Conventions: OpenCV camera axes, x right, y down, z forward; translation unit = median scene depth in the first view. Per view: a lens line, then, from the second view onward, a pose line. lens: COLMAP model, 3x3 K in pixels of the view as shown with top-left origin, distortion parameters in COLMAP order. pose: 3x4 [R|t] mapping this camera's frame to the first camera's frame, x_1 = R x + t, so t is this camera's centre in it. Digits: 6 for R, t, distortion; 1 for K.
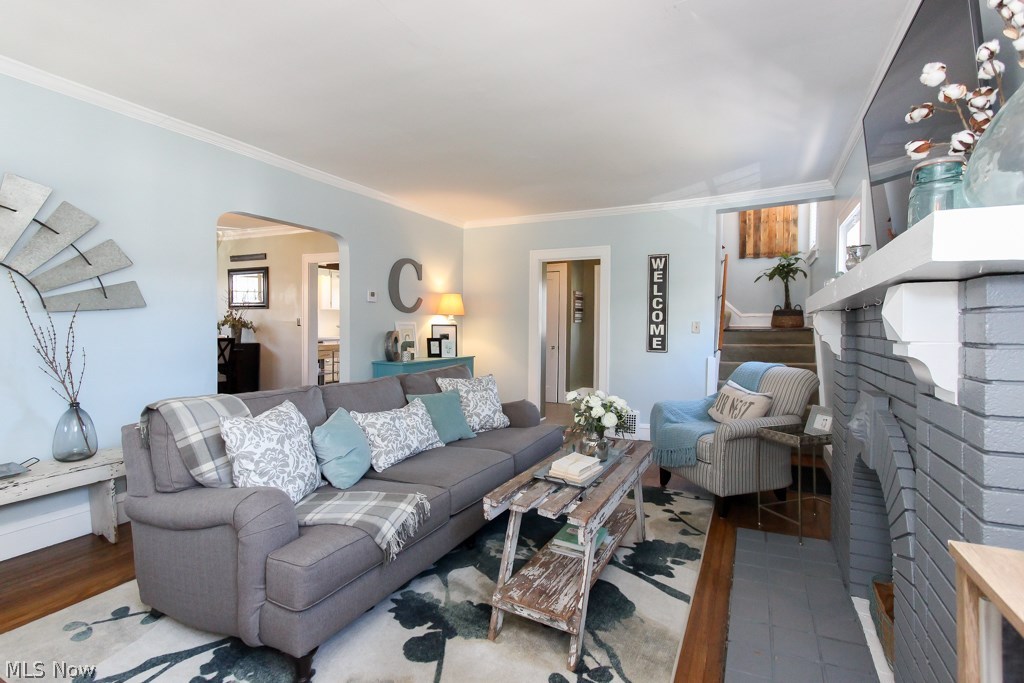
lens RADIAL K [[468.1, 0, 528.0], [0, 468.1, 326.1], [0, 0, 1]] dist [0.003937, 0.002194]
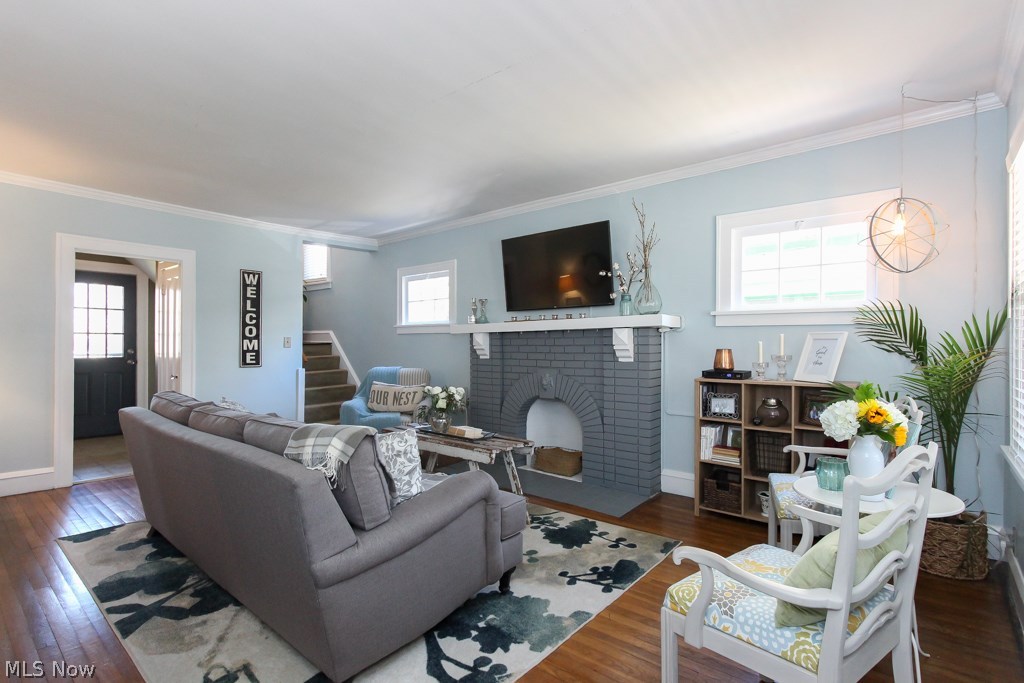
lens RADIAL K [[468.1, 0, 539.9], [0, 468.1, 342.8], [0, 0, 1]] dist [0.003937, 0.002194]
pose [[0.215316, -0.017661, 0.976385, -0.579147], [-0.010316, 0.999740, 0.020358, -0.023675], [-0.976490, -0.014455, 0.215077, 0.172175]]
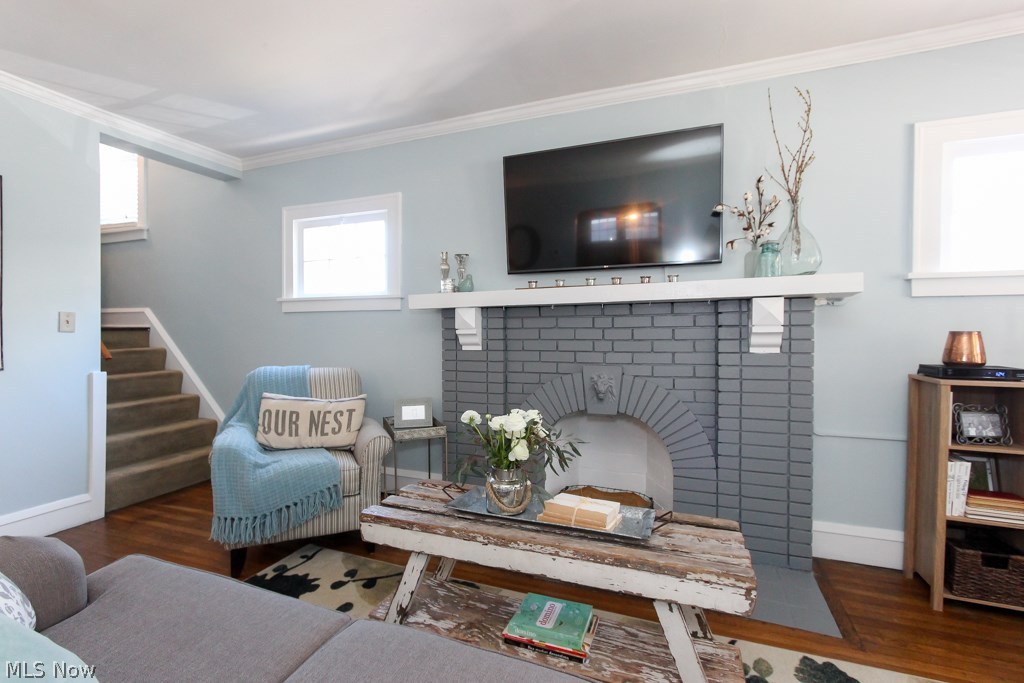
lens RADIAL K [[468.1, 0, 515.0], [0, 468.1, 338.3], [0, 0, 1]] dist [0.003937, 0.002194]
pose [[-0.075581, -0.027981, 0.996747, -0.254887], [-0.016357, 0.999506, 0.026819, -0.002066], [-0.997006, -0.014277, -0.076001, 0.479820]]
